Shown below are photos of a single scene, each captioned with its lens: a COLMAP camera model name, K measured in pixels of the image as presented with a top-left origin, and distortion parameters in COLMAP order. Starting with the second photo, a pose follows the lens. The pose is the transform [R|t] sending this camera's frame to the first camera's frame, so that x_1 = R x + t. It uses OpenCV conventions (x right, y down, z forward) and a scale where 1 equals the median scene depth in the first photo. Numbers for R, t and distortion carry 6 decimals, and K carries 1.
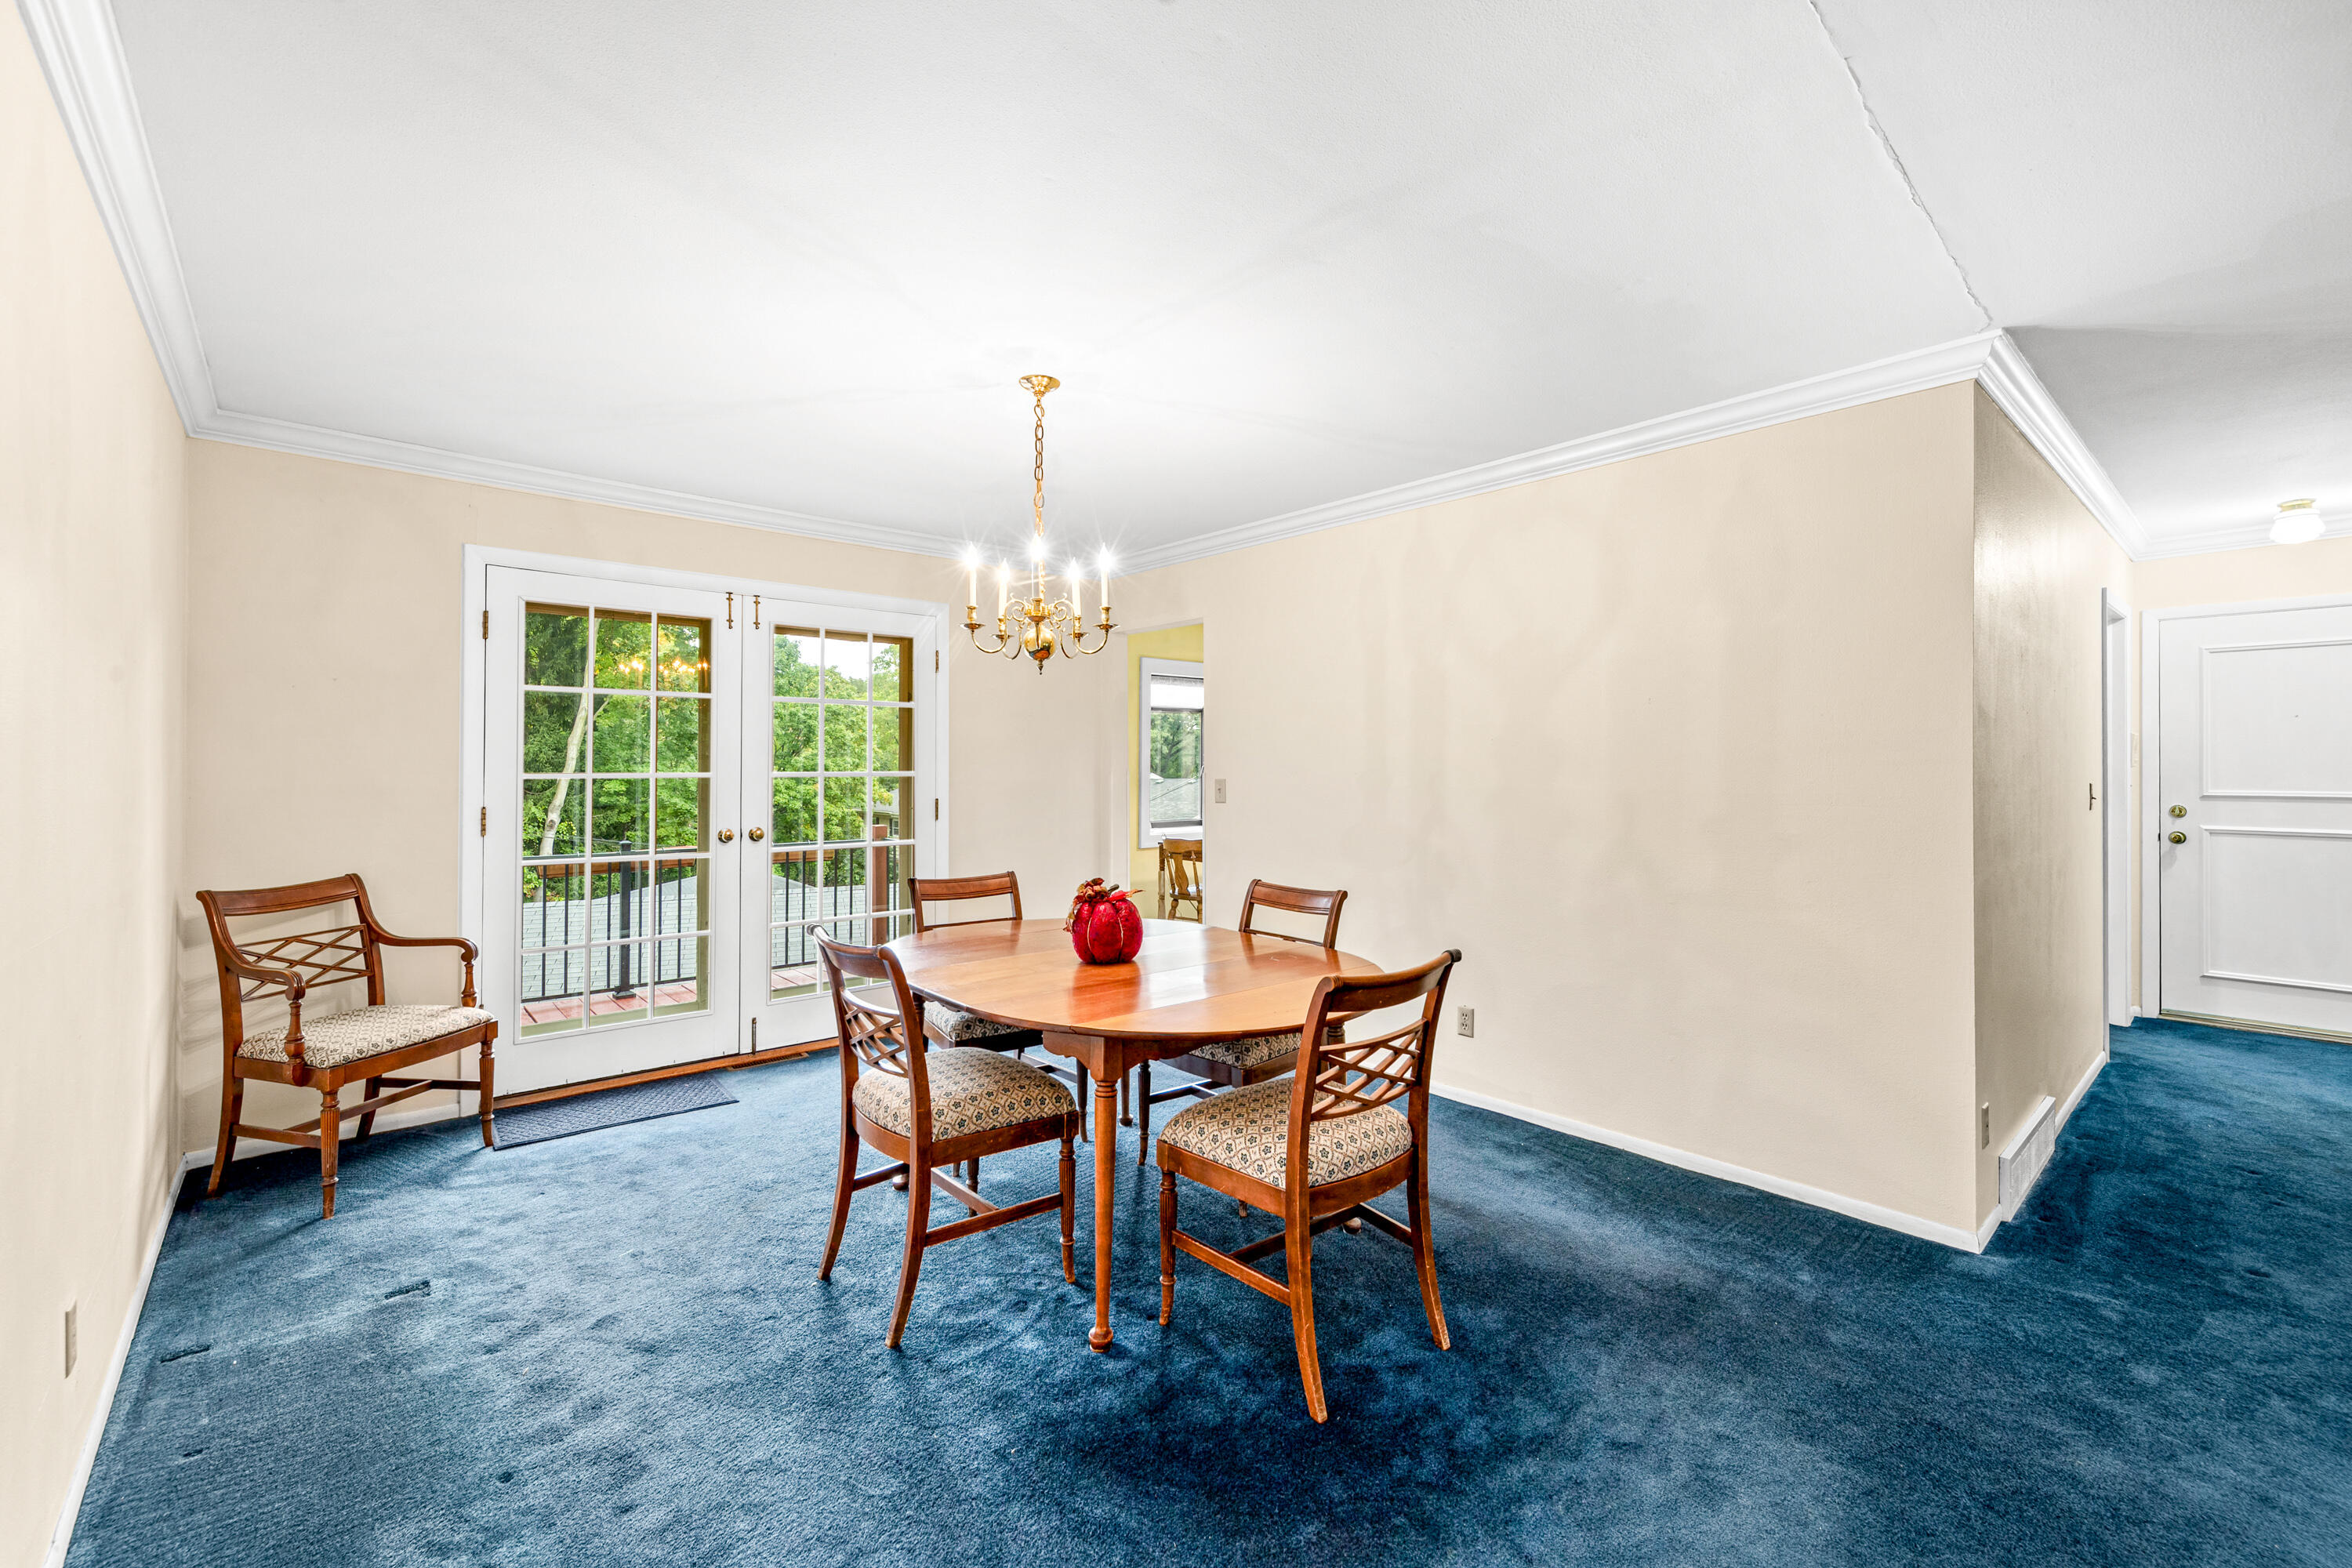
lens RADIAL K [[989.5, 0, 1173.3], [0, 989.5, 769.1], [0, 0, 1]] dist [0.001084, -0.000004]
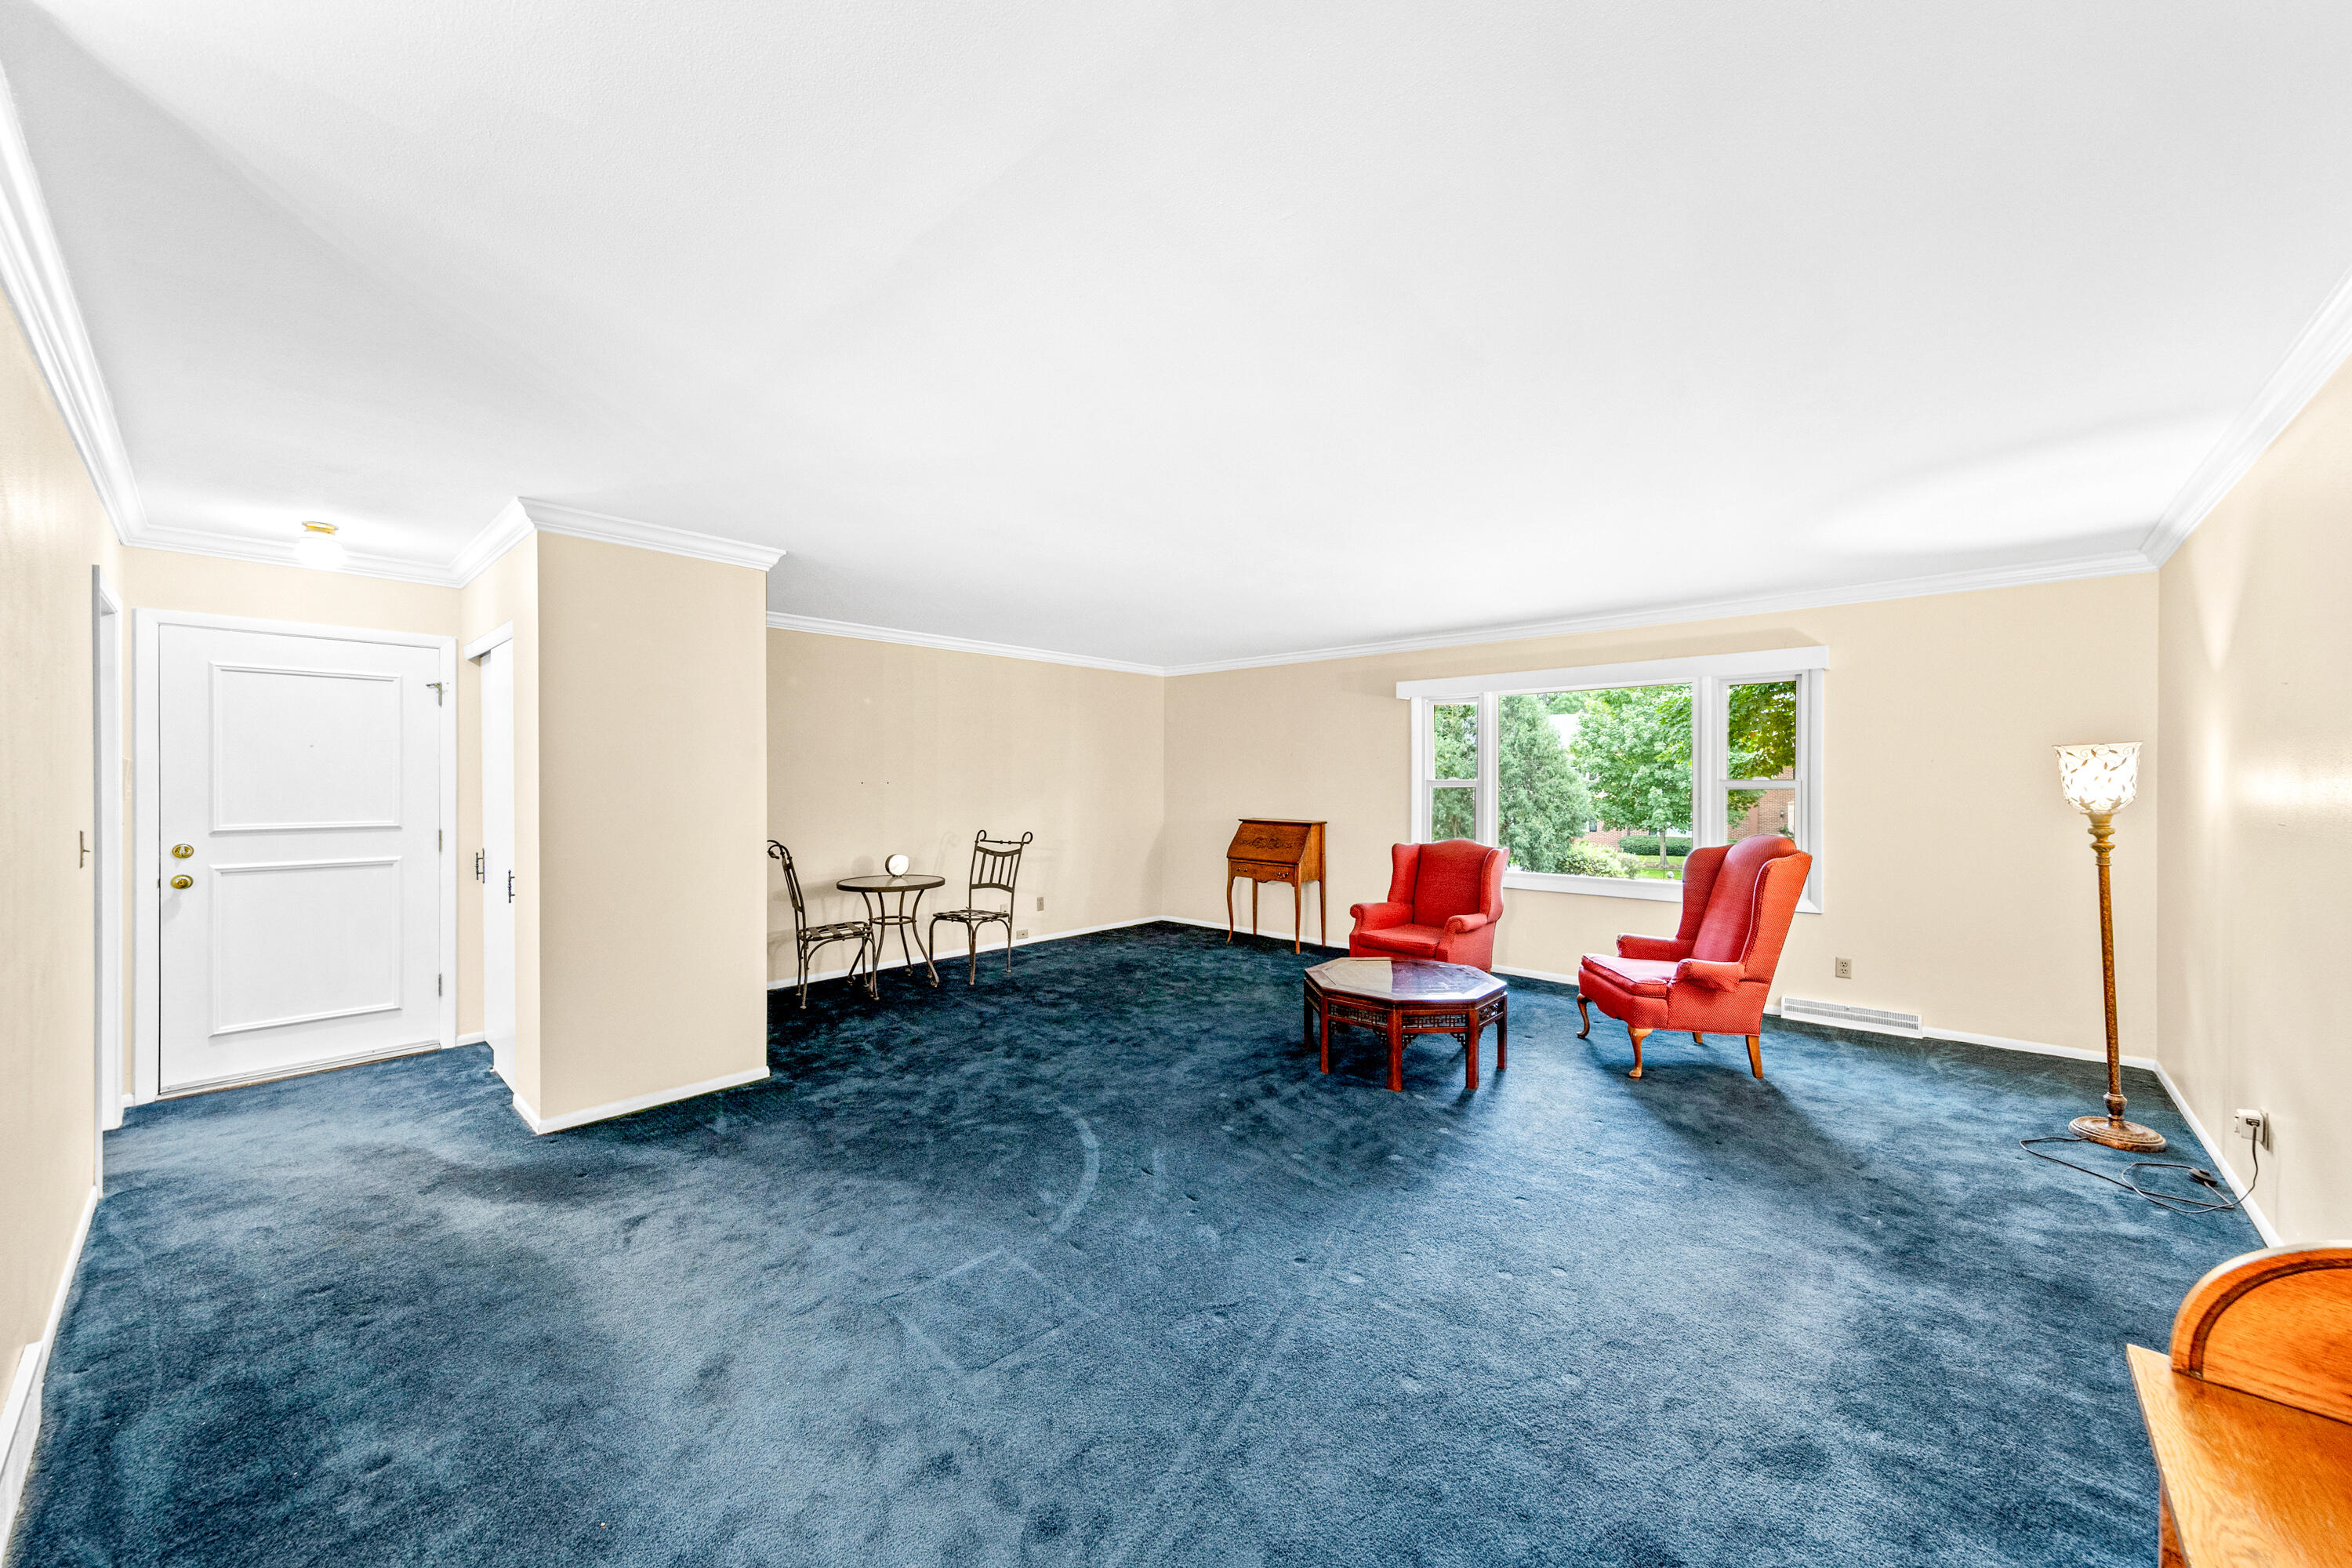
lens RADIAL K [[857.4, 0, 1174.0], [0, 857.4, 777.7], [0, 0, 1]] dist [-0.002250, -0.000168]
pose [[-0.116872, 0.001672, 0.993146, 0.201059], [0.002033, 0.999997, -0.001444, -0.019735], [-0.993145, 0.001850, -0.116875, 0.261696]]
